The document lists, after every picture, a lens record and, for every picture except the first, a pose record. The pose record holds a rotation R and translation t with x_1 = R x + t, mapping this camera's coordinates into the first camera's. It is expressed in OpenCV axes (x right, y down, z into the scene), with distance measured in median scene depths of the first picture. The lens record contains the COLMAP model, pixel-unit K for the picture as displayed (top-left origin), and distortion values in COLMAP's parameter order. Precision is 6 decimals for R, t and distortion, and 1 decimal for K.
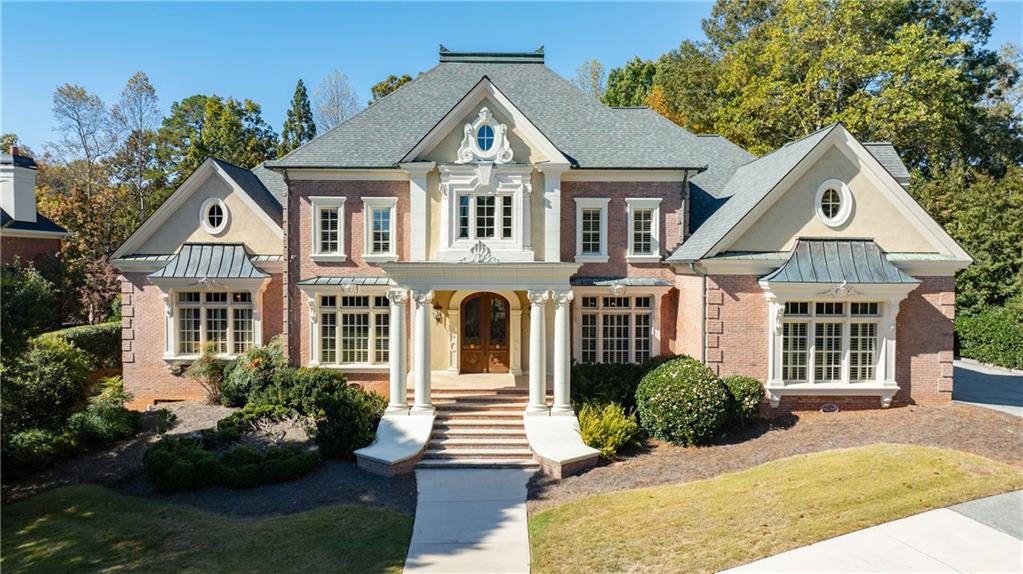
lens RADIAL K [[748.0, 0, 511.1], [0, 748.0, 285.0], [0, 0, 1]] dist [0.008518, 0.025819]
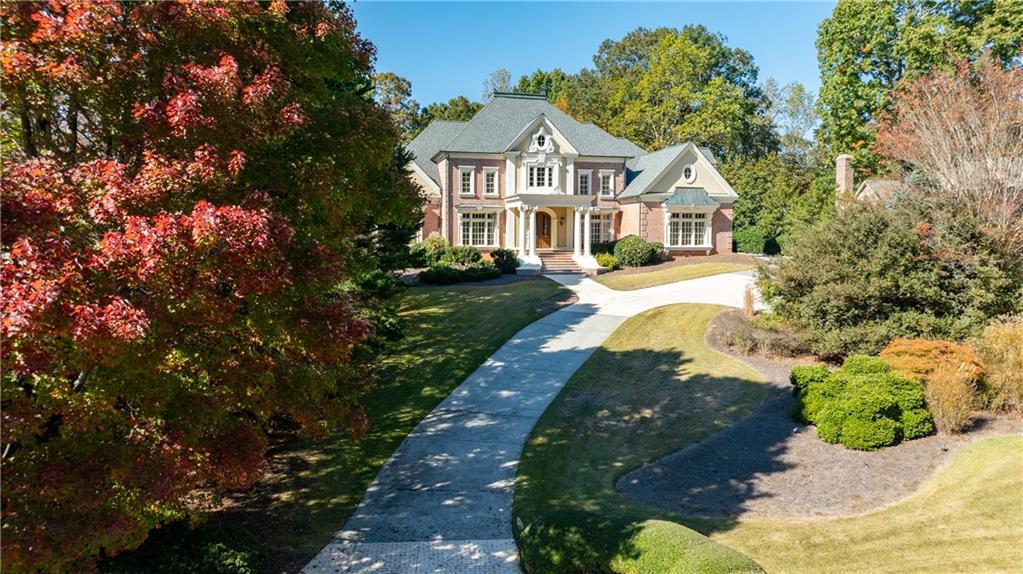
lens RADIAL K [[748.0, 0, 510.3], [0, 748.0, 288.0], [0, 0, 1]] dist [0.008518, 0.025819]
pose [[0.974847, -0.015983, 0.222302, -0.616208], [0.007160, 0.999156, 0.040441, 0.145902], [-0.222761, -0.037832, 0.974139, -1.136612]]
